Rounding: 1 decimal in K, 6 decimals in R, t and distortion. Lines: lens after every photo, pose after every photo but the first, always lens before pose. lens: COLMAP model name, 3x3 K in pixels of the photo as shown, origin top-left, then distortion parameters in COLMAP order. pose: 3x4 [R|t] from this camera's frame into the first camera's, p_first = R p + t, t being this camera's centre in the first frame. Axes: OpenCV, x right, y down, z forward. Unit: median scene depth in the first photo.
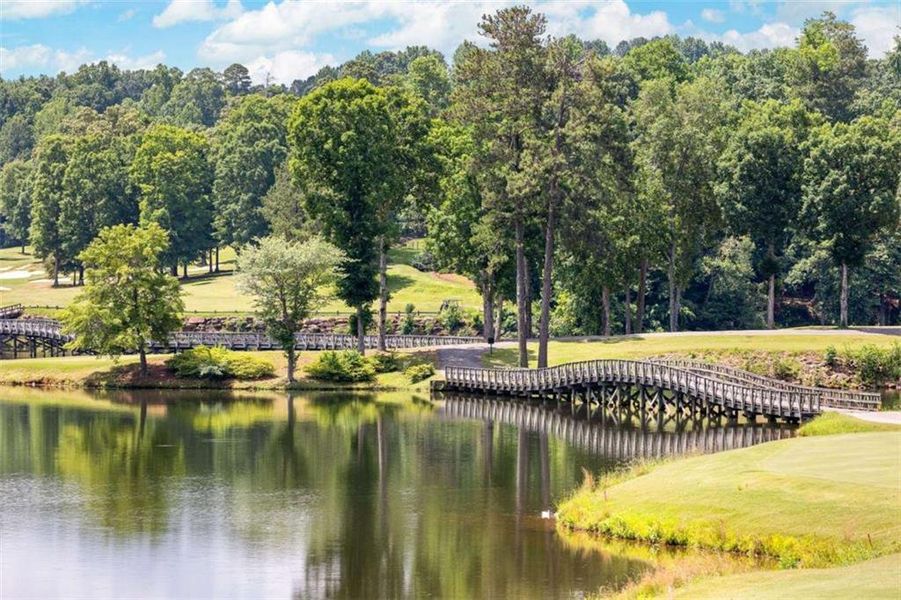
lens RADIAL K [[414.6, 0, 455.8], [0, 414.6, 283.9], [0, 0, 1]] dist [-0.001614, -0.000268]
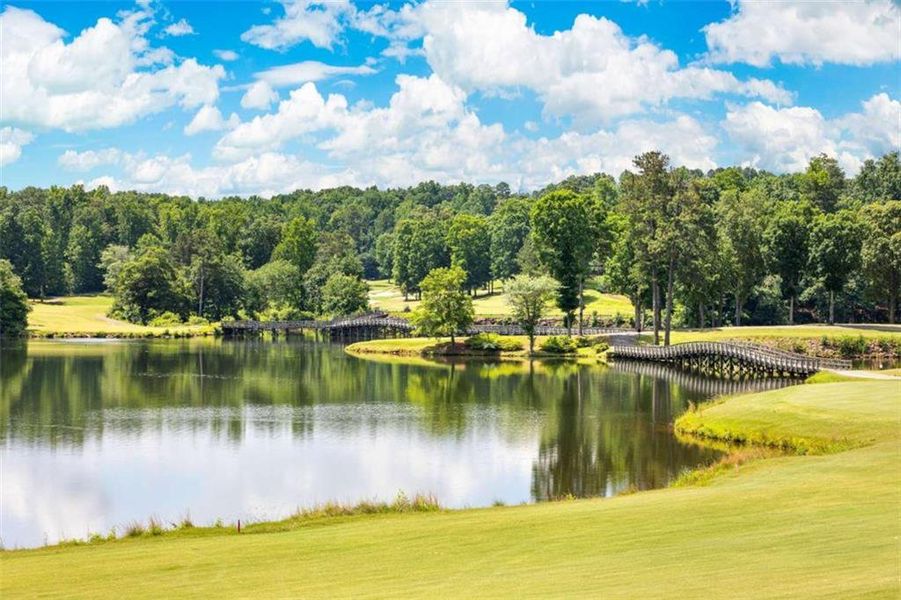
lens RADIAL K [[416.9, 0, 452.4], [0, 416.9, 285.0], [0, 0, 1]] dist [-0.001469, 0.000153]
pose [[0.871720, -0.008718, -0.489926, 0.277498], [-0.013307, 0.999052, -0.041454, 0.021086], [0.489823, 0.042656, 0.870778, -1.069737]]
